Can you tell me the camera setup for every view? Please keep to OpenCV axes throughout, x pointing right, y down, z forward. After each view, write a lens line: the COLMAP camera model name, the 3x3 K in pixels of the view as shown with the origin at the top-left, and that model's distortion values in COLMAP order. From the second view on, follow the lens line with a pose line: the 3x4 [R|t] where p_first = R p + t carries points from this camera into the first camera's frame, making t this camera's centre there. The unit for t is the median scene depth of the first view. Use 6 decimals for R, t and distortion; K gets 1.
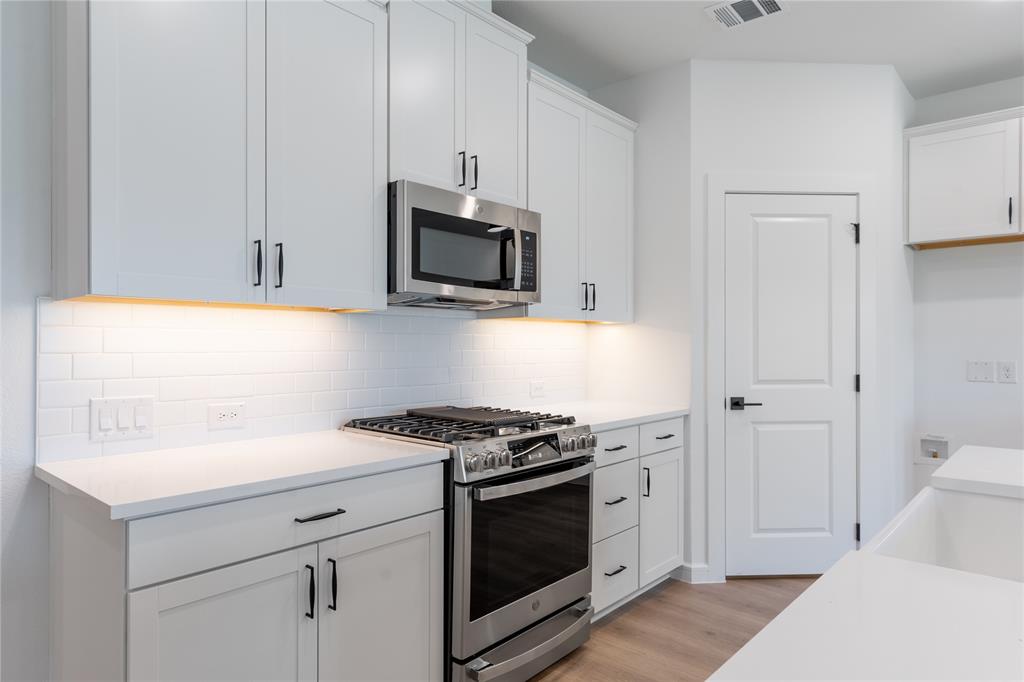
lens RADIAL K [[623.4, 0, 512.0], [0, 623.4, 341.0], [0, 0, 1]] dist [0.005516, -0.000183]
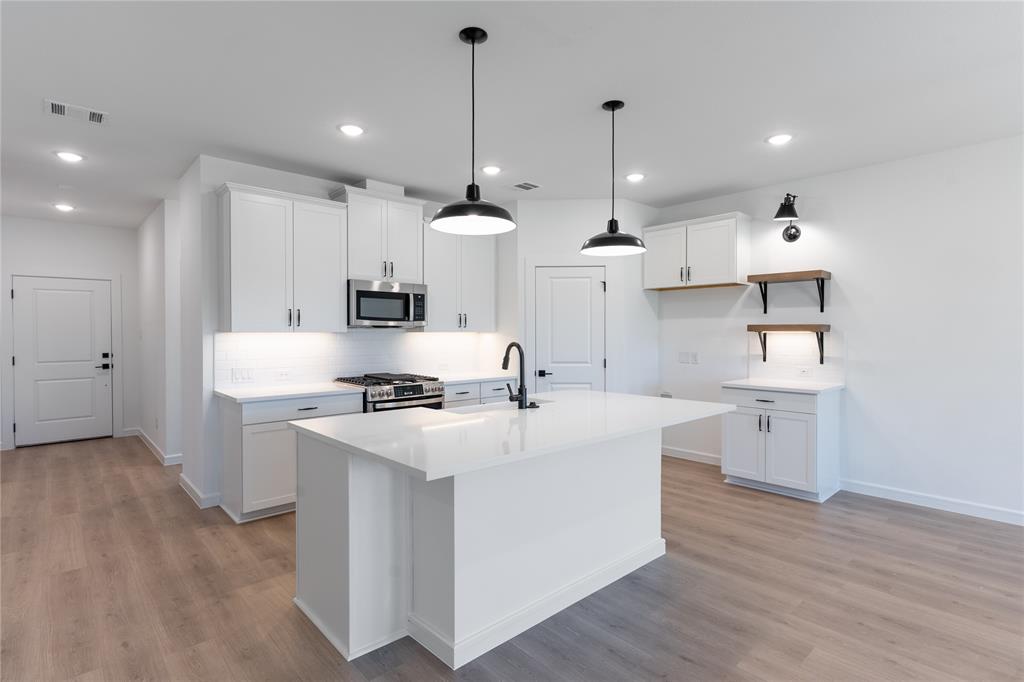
lens RADIAL K [[499.0, 0, 512.0], [0, 499.0, 341.0], [0, 0, 1]] dist [-0.000879, 0.000005]
pose [[0.994907, -0.001520, -0.100787, 0.557890], [0.003645, 0.999775, 0.020908, -0.047428], [0.100733, -0.021169, 0.994688, -0.764285]]
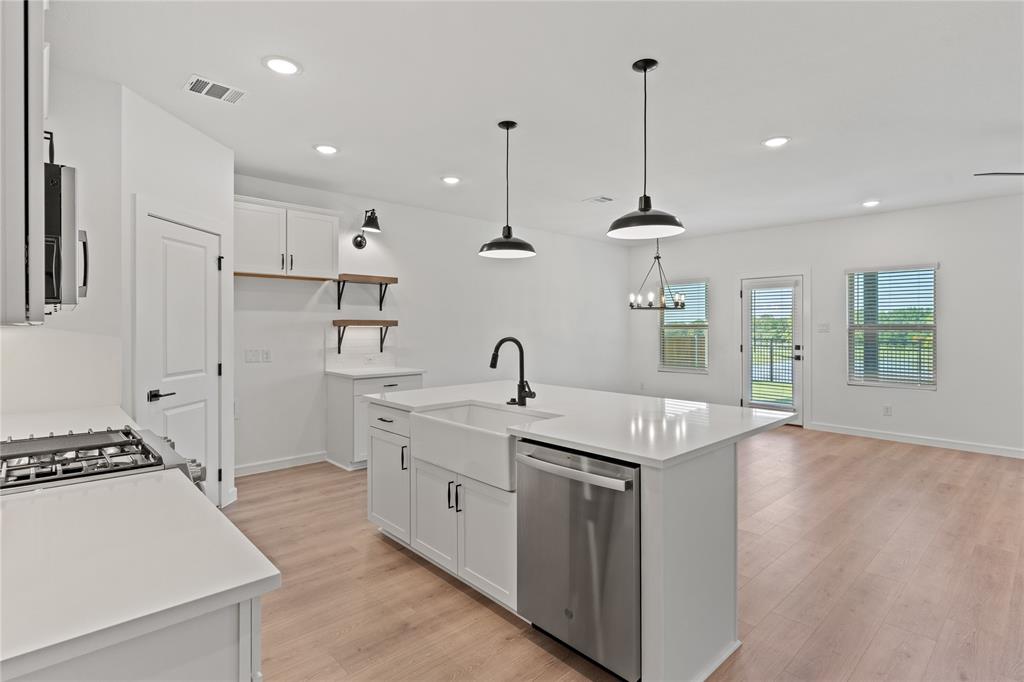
lens RADIAL K [[506.9, 0, 512.3], [0, 506.9, 325.9], [0, 0, 1]] dist [0.000951, 0.000255]
pose [[0.093290, -0.000527, 0.995639, -0.690048], [-0.004857, 0.999988, 0.000984, -0.046319], [-0.995627, -0.004927, 0.093286, 0.315307]]
